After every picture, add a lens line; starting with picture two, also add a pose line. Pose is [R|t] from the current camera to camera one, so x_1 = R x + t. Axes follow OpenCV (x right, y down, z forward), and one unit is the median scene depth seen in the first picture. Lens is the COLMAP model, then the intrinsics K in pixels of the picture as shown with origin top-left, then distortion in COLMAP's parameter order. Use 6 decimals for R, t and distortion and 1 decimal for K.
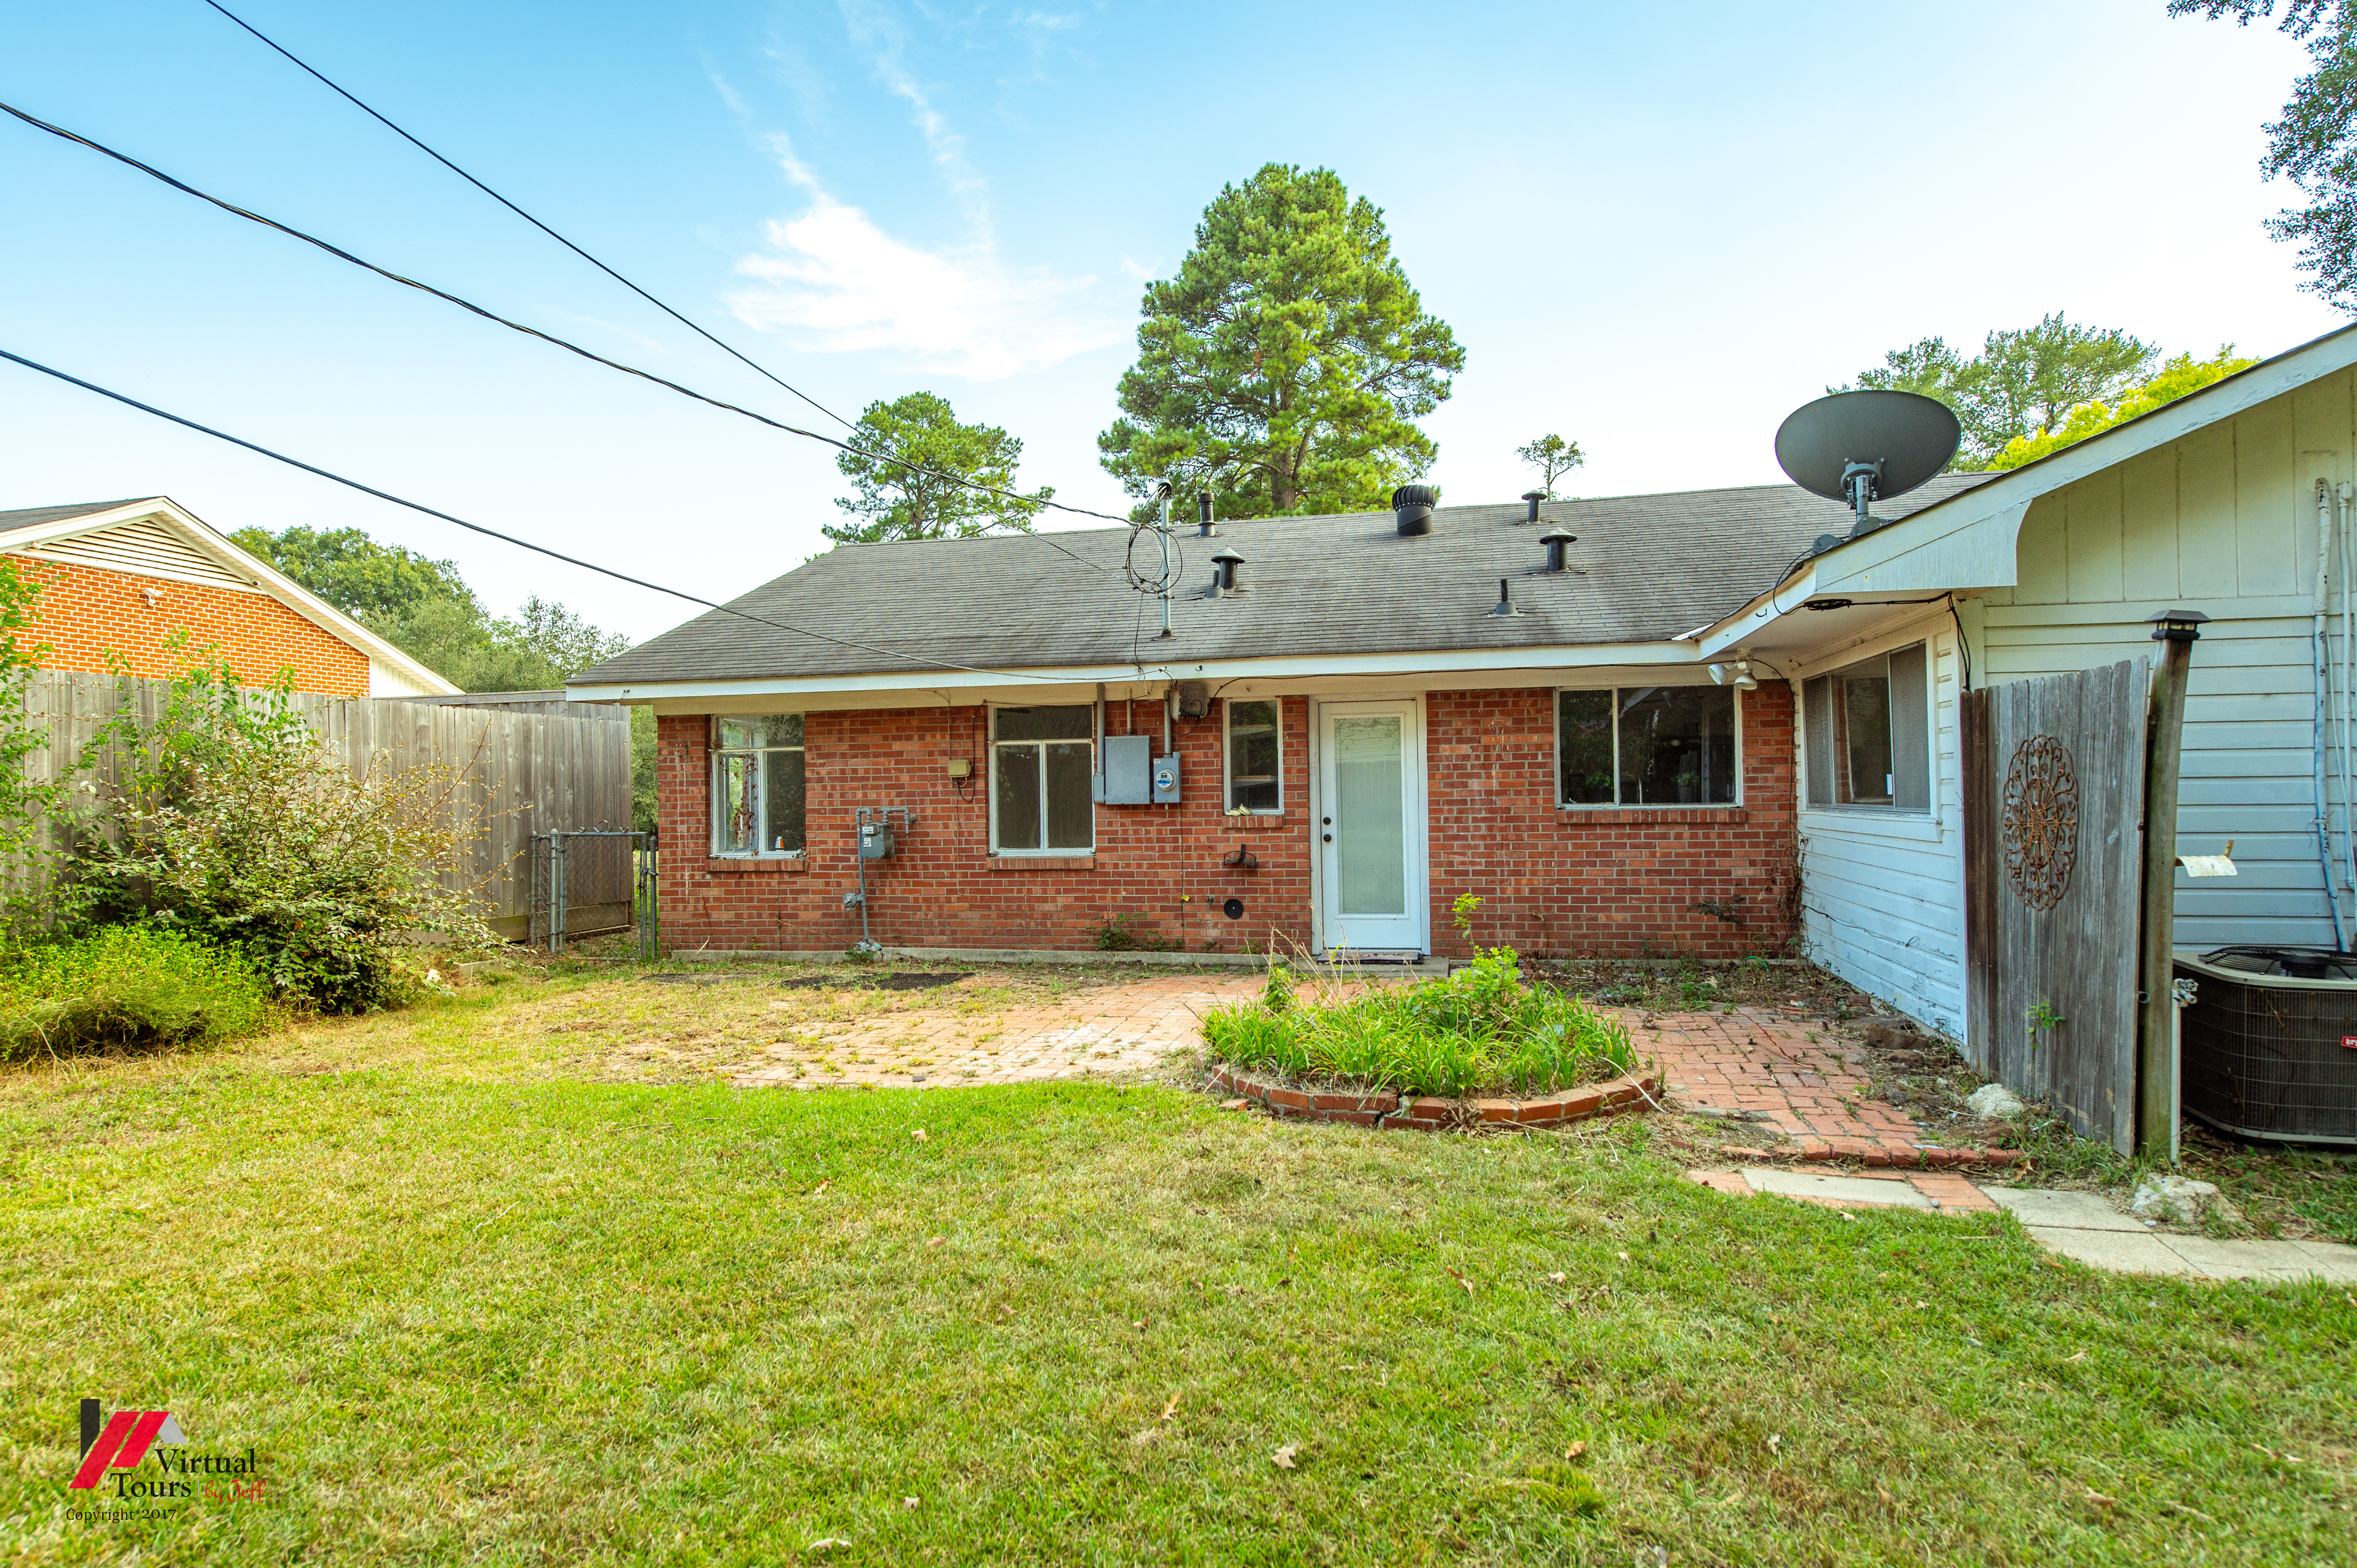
lens RADIAL K [[1374.9, 0, 1178.5], [0, 1374.9, 784.0], [0, 0, 1]] dist [0.007699, 0.000116]
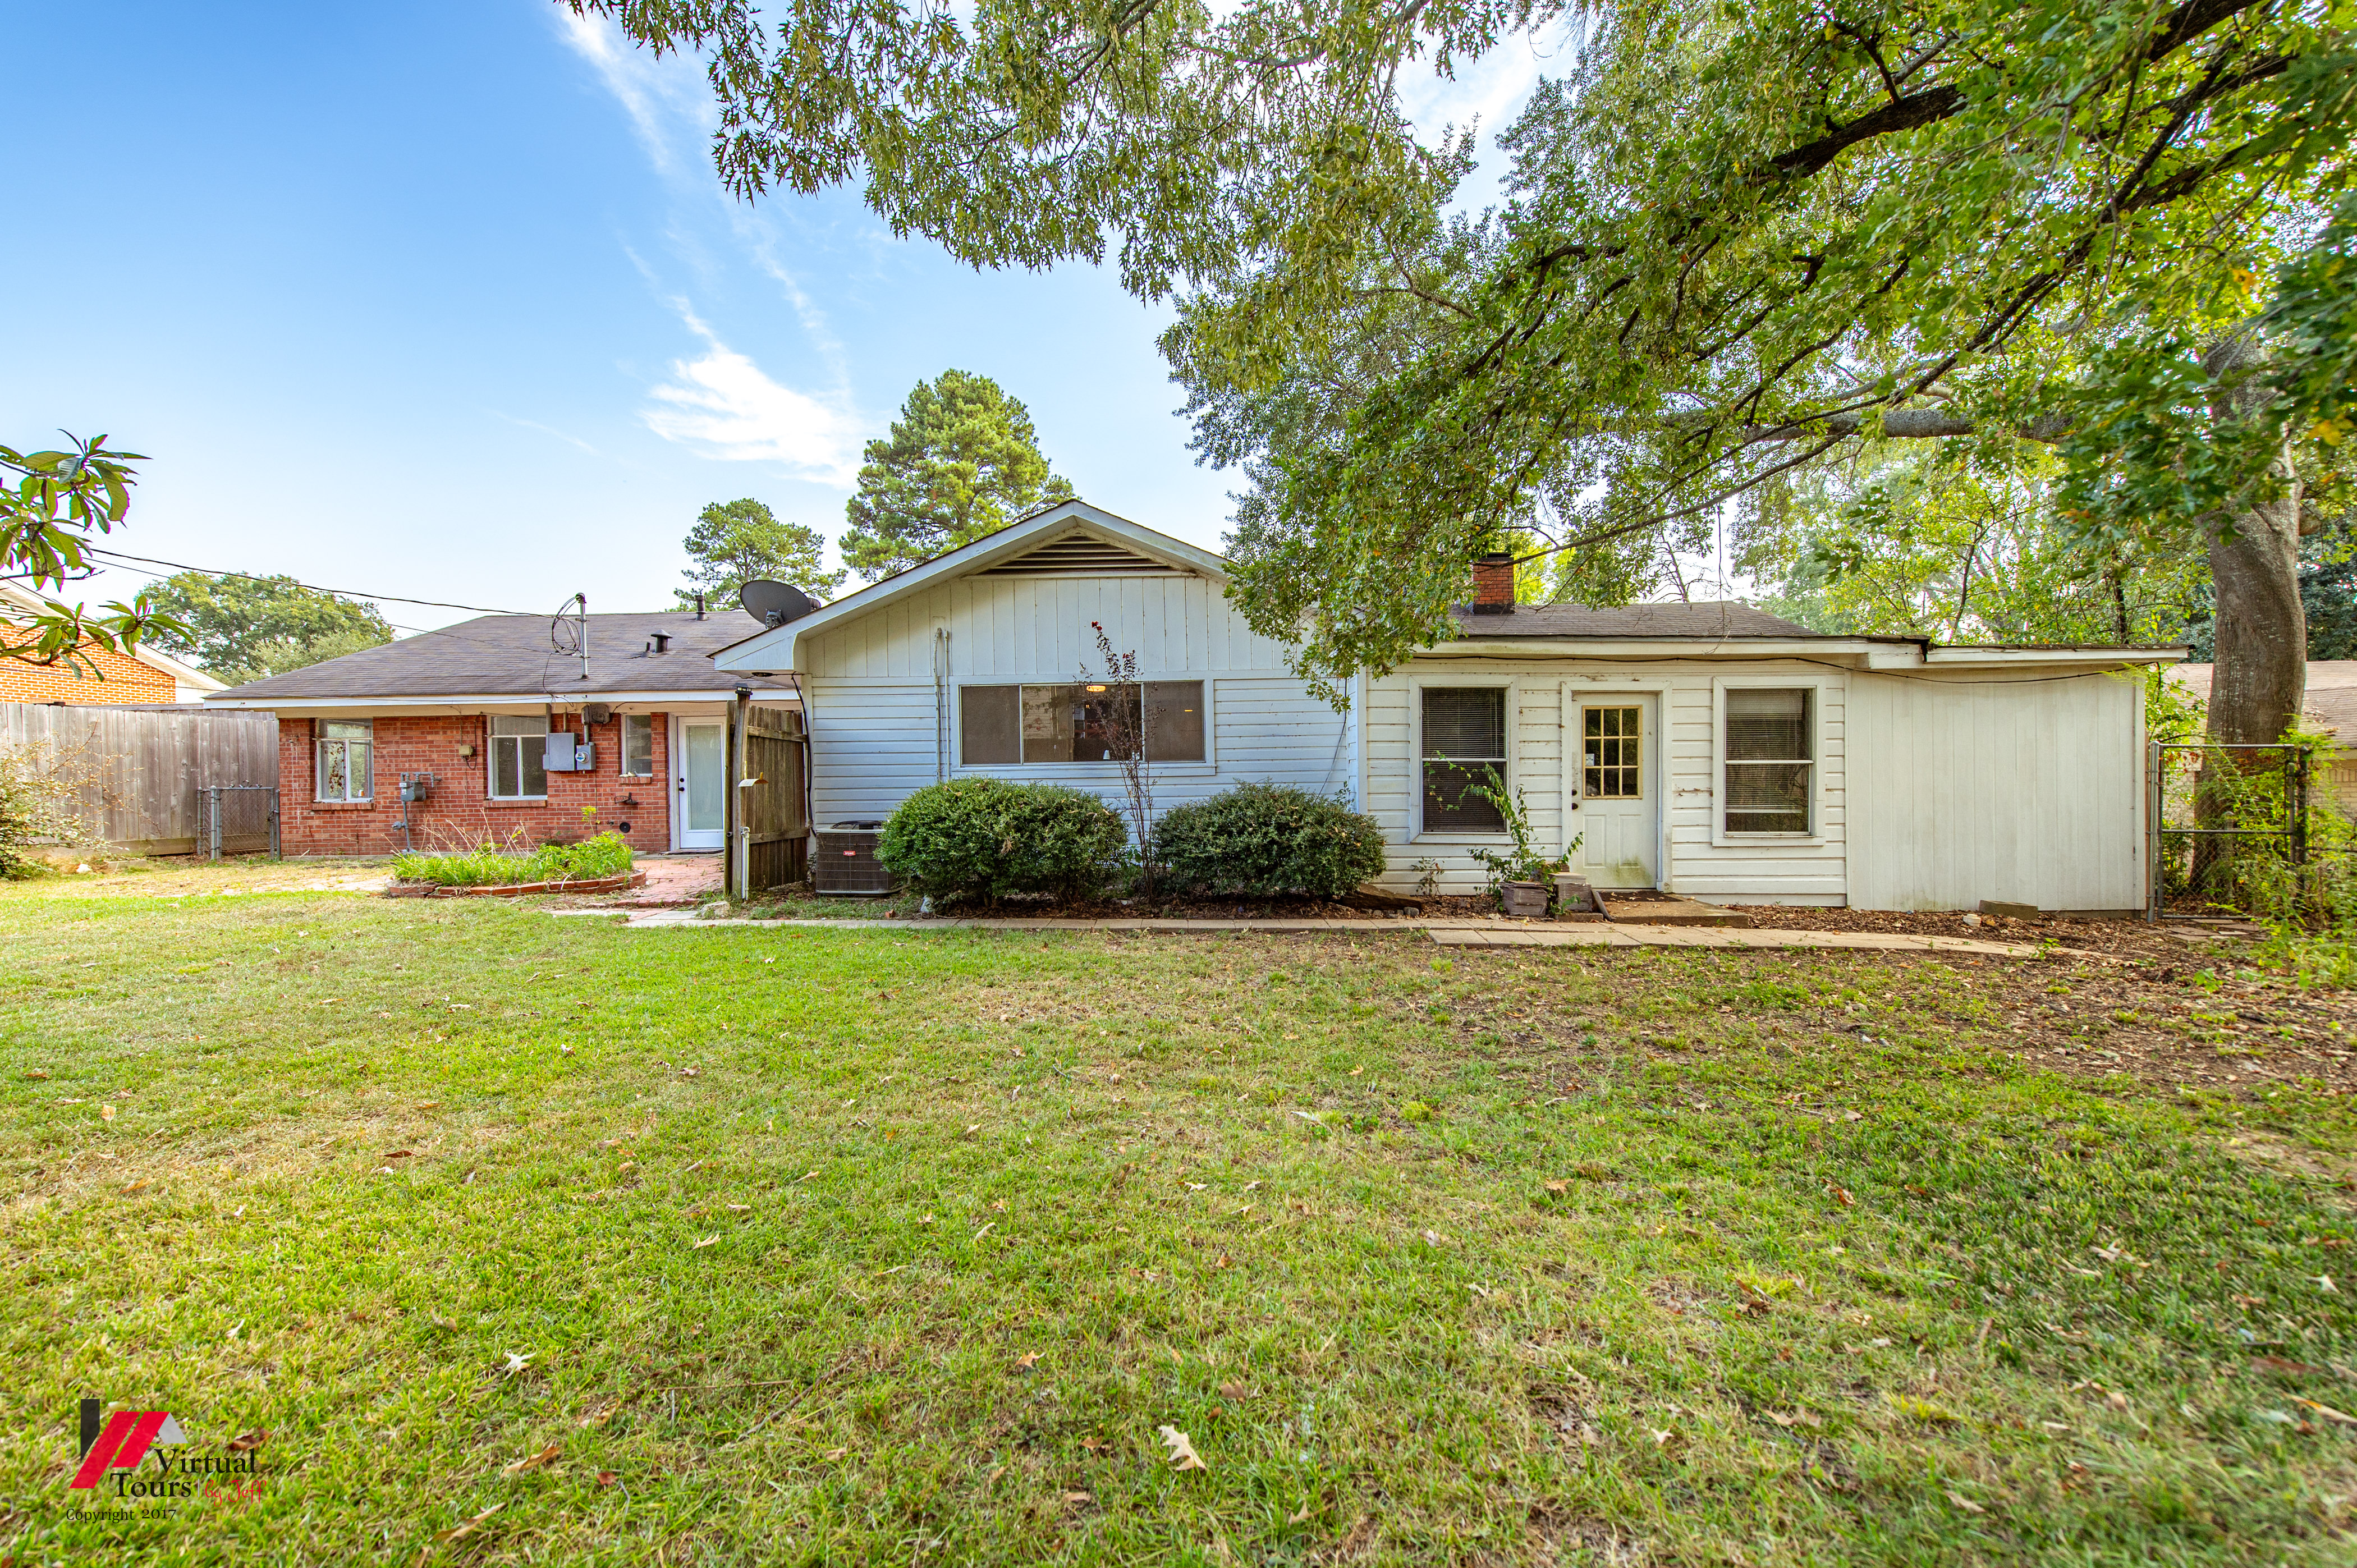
lens RADIAL K [[917.5, 0, 1174.1], [0, 917.5, 794.4], [0, 0, 1]] dist [-0.001151, -0.000409]
pose [[0.978401, -0.000956, 0.206712, 0.105843], [-0.003577, 0.999761, 0.021555, 0.003628], [-0.206683, -0.021829, 0.978164, -0.074050]]
